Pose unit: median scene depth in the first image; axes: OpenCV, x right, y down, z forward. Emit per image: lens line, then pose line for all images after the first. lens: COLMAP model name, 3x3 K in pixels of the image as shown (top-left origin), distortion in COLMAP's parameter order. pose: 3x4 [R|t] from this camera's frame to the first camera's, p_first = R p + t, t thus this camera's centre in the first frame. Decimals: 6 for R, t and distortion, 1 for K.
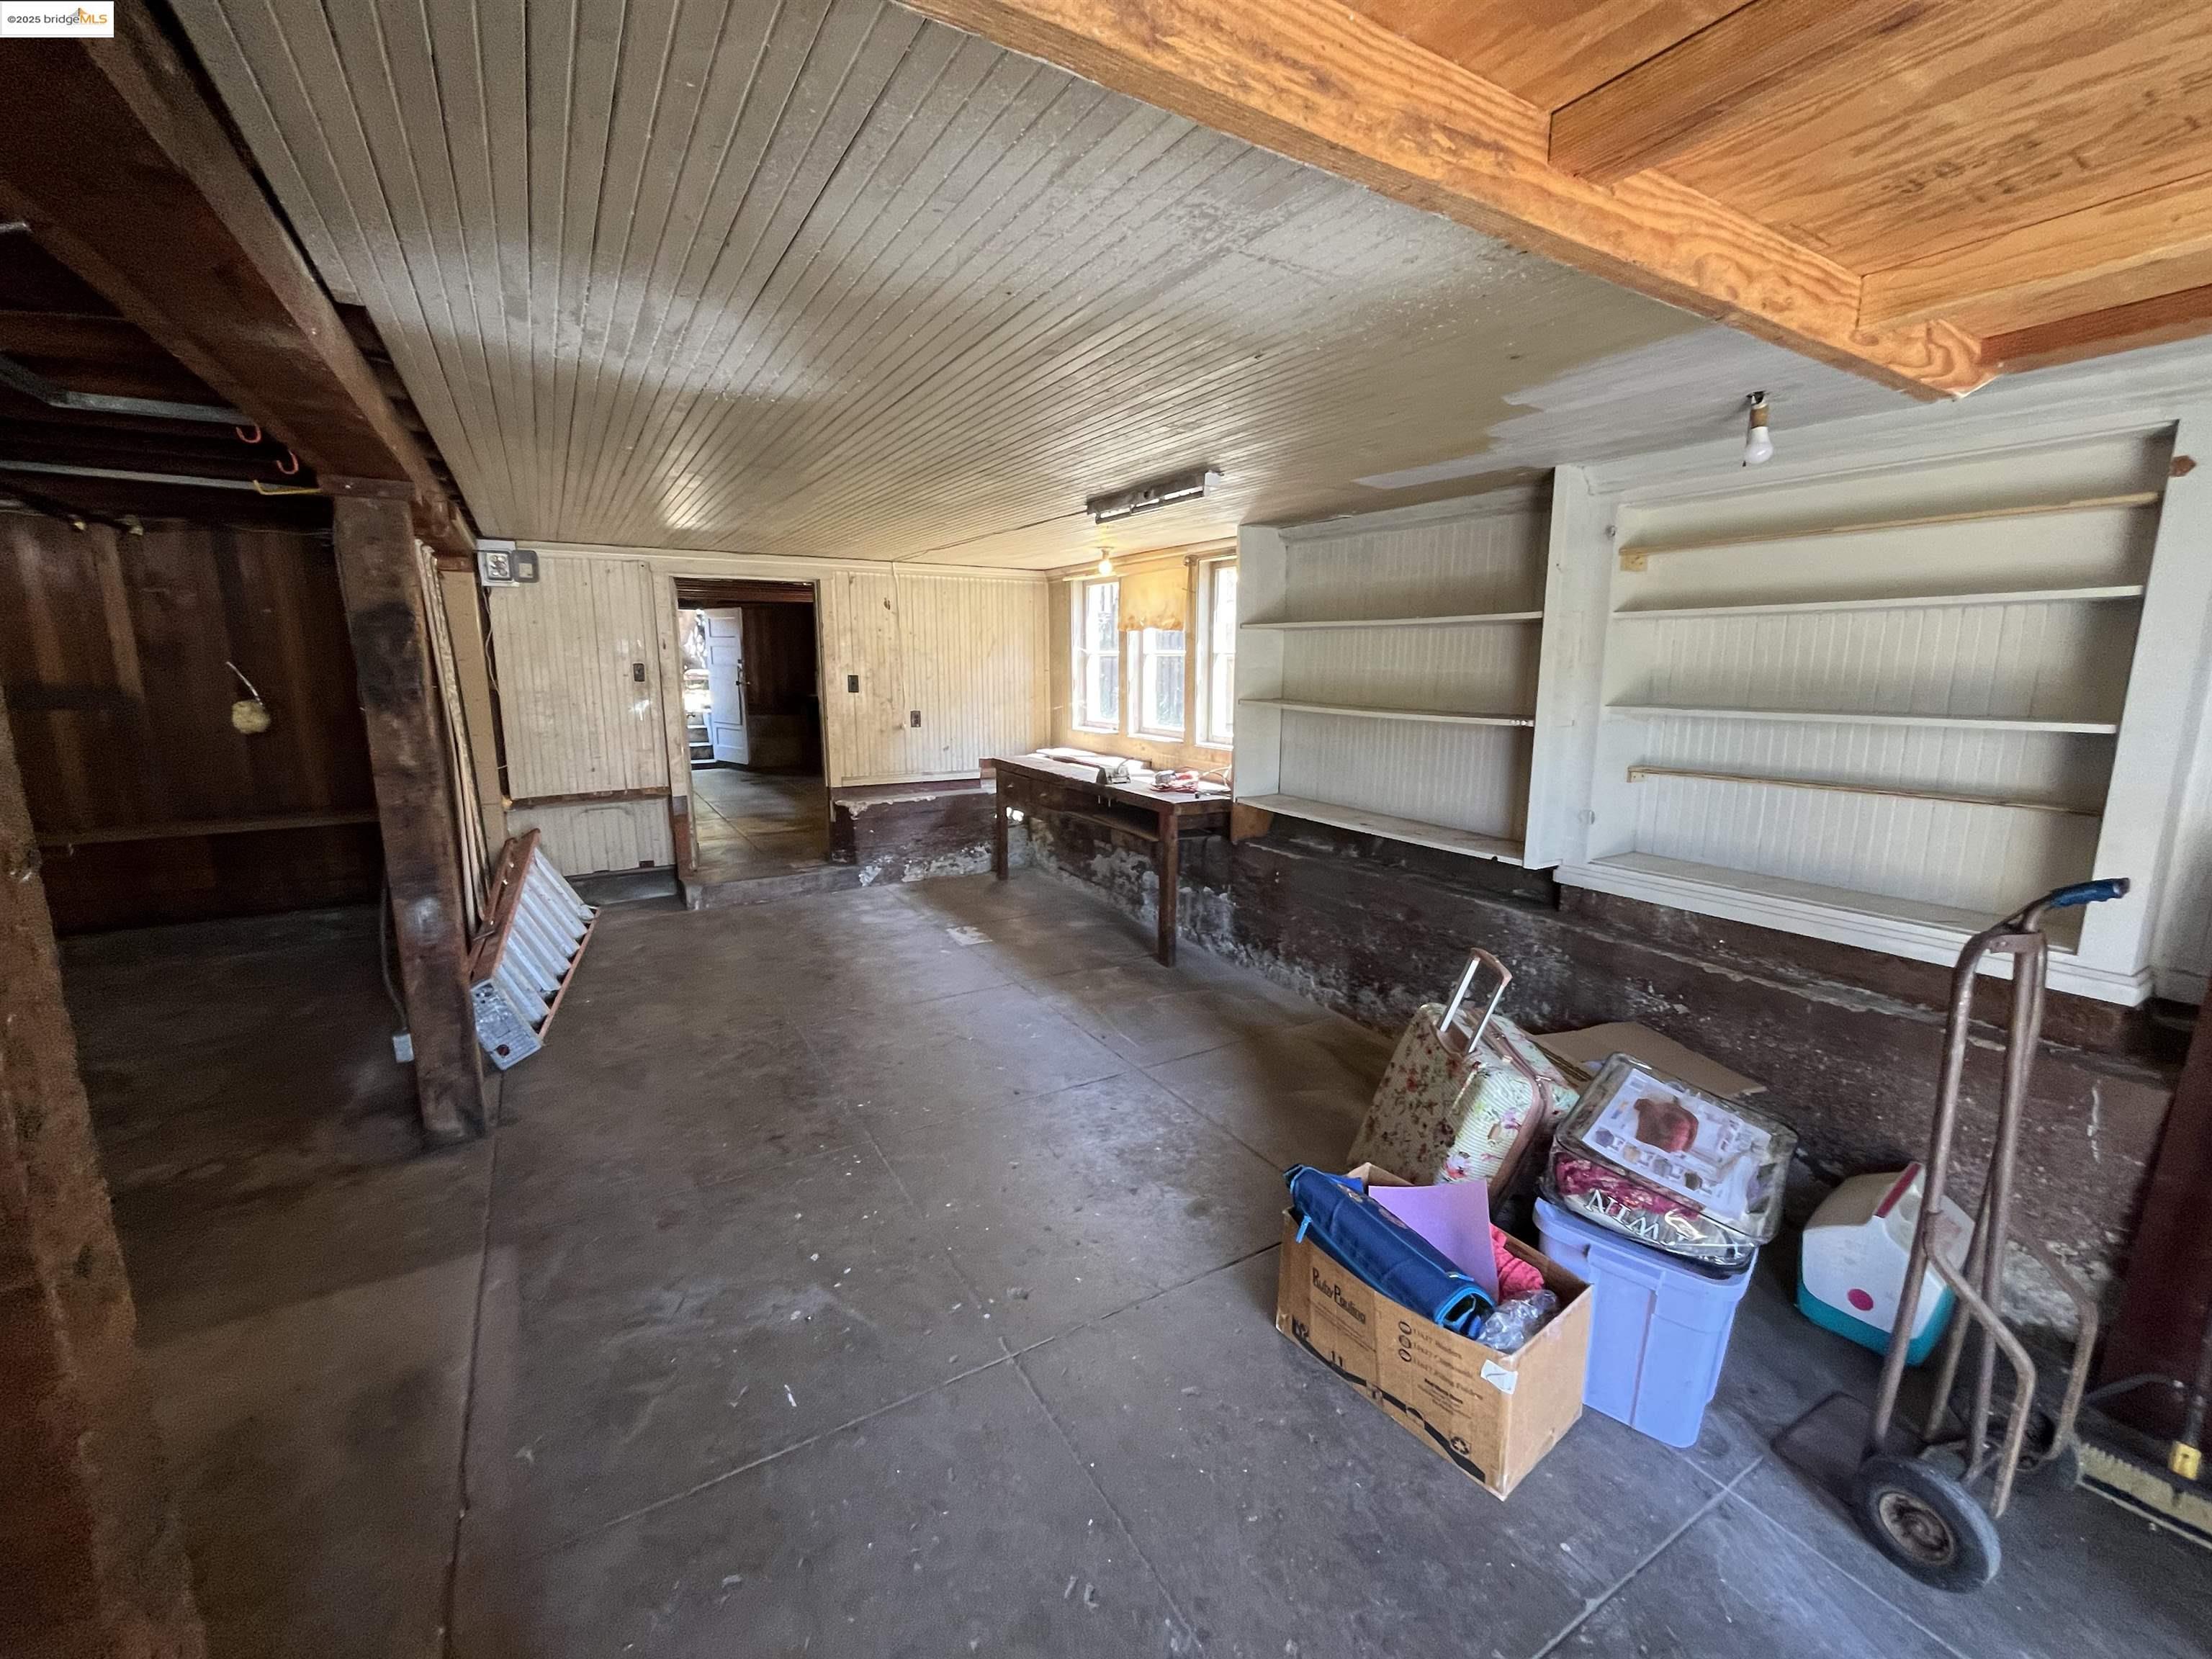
lens RADIAL K [[900.8, 0, 1106.0], [0, 900.8, 829.5], [0, 0, 1]] dist [0.001310, 0.000033]
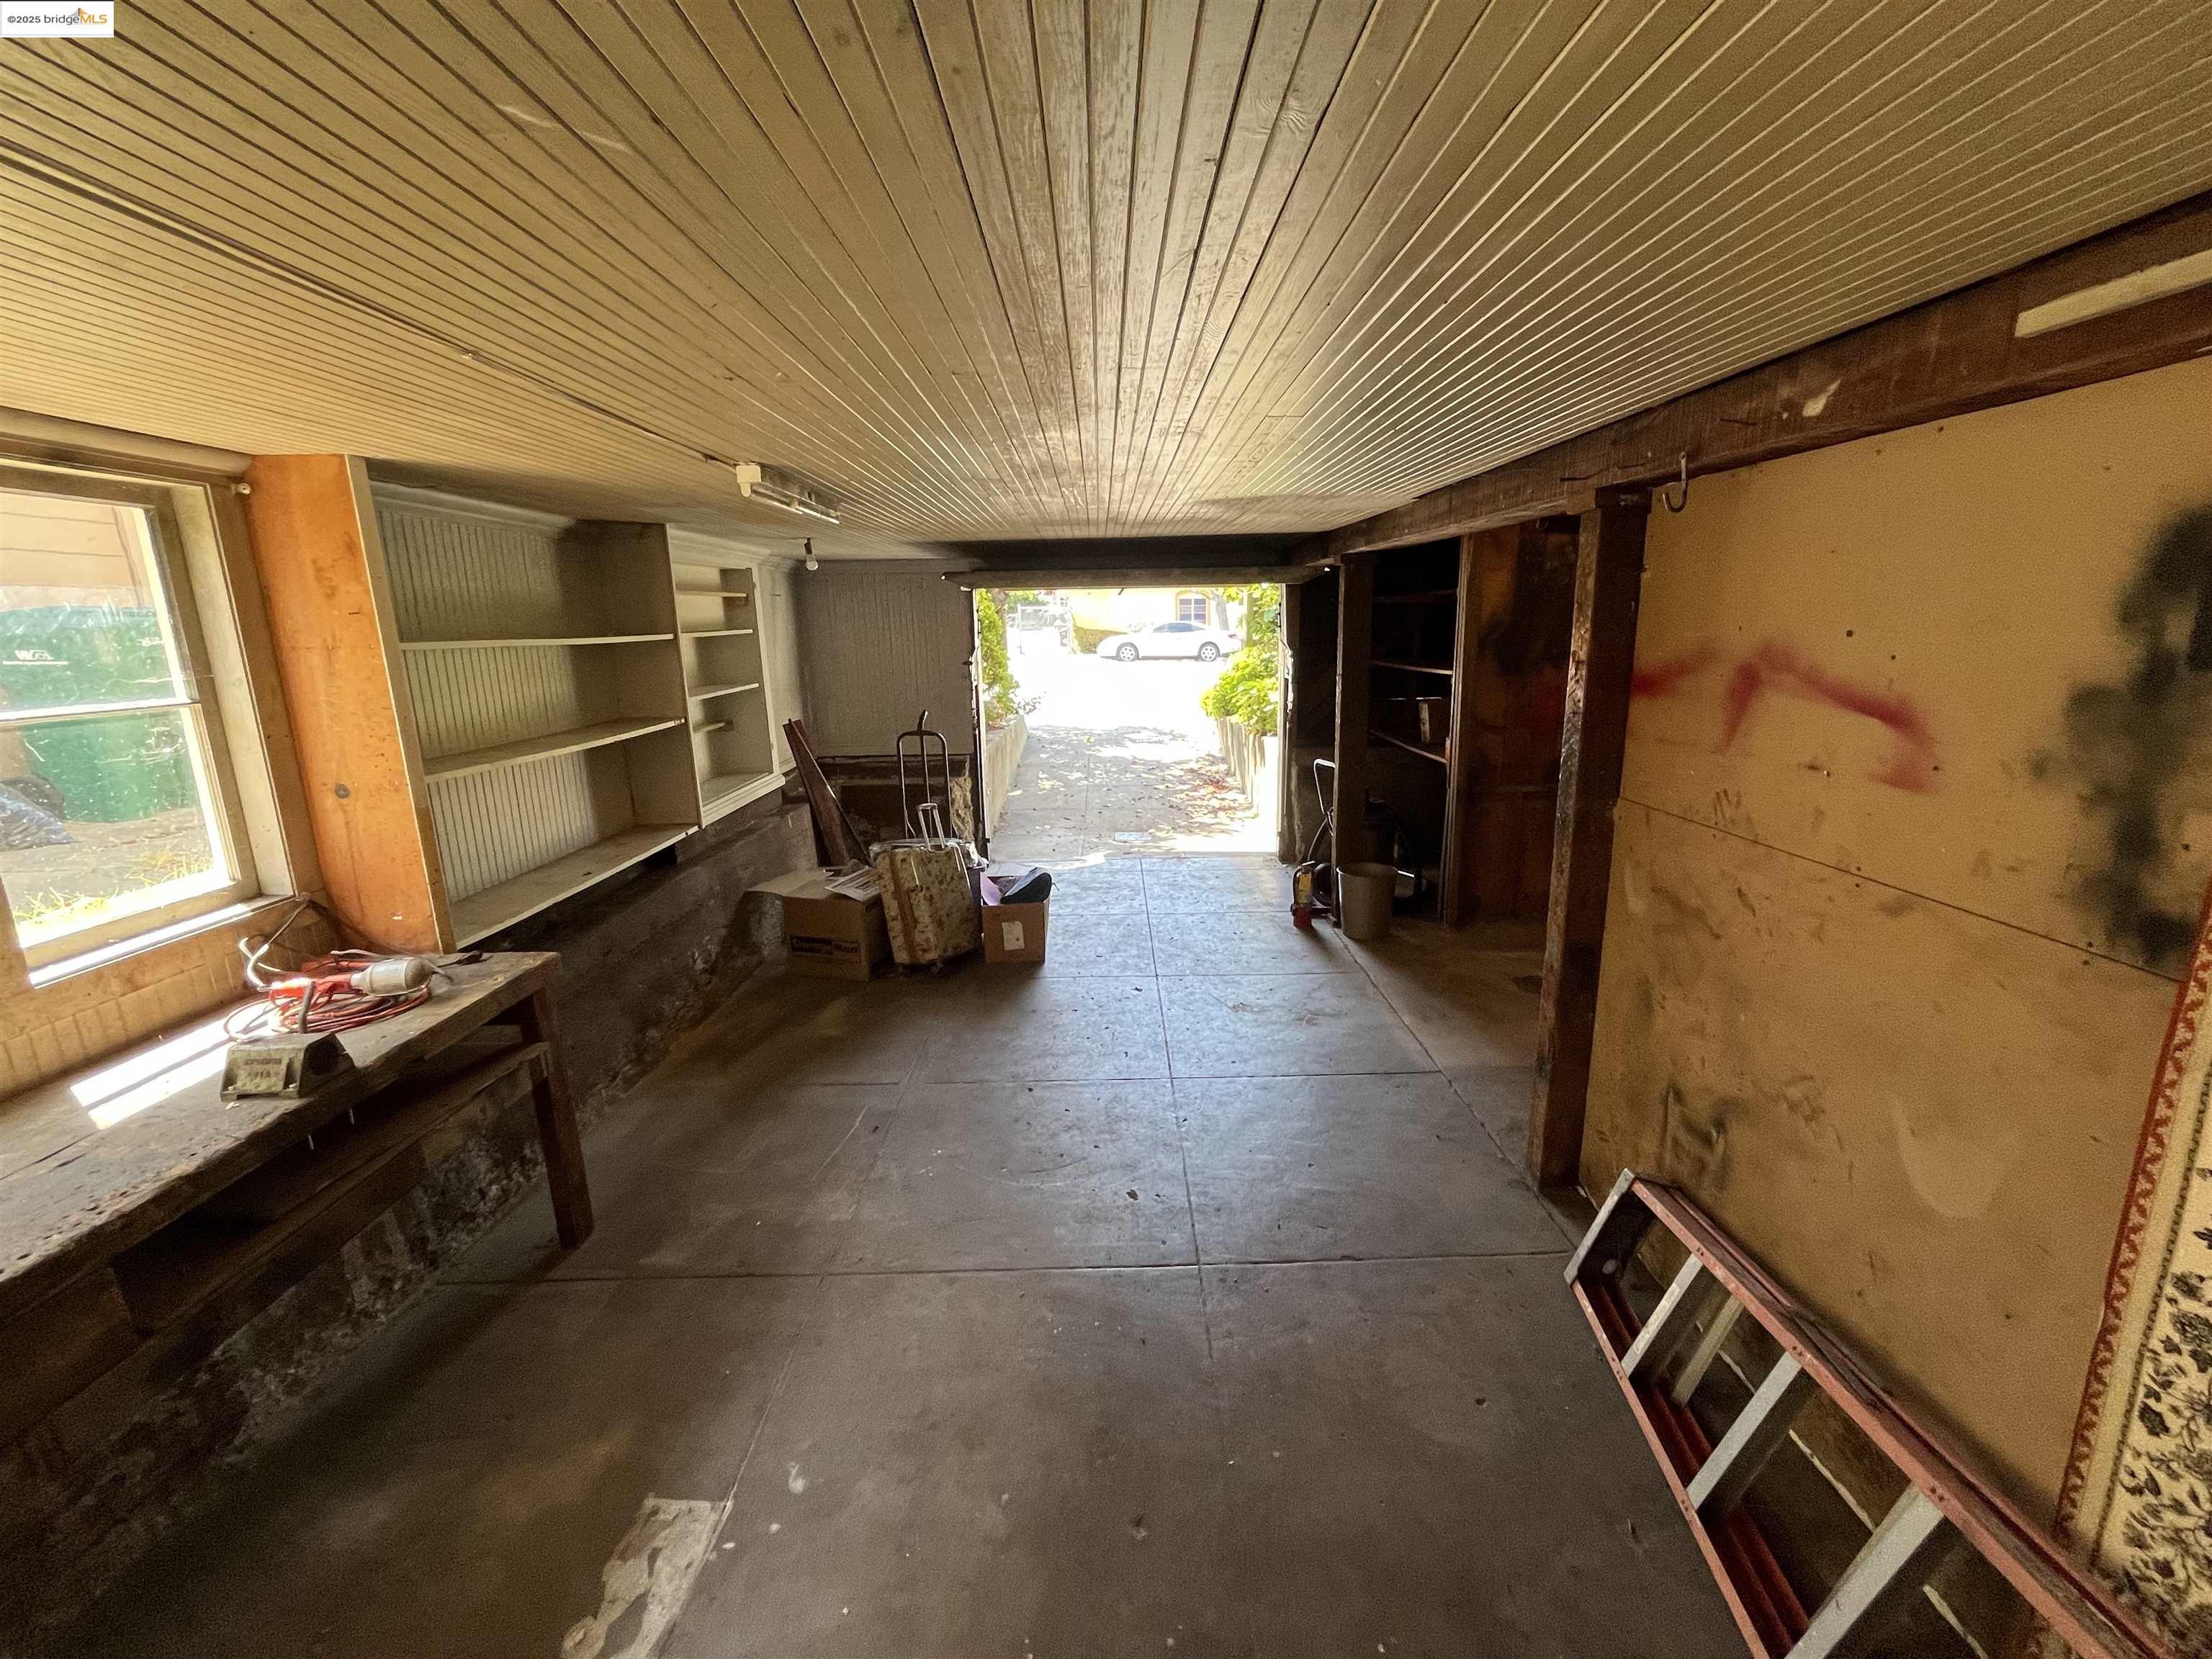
lens RADIAL K [[900.8, 0, 1106.0], [0, 900.8, 829.5], [0, 0, 1]] dist [0.001310, 0.000033]
pose [[-0.859612, -0.102611, 0.500537, -0.444279], [0.111242, 0.918542, 0.379349, -0.248362], [-0.498690, 0.381774, -0.778175, 1.092772]]
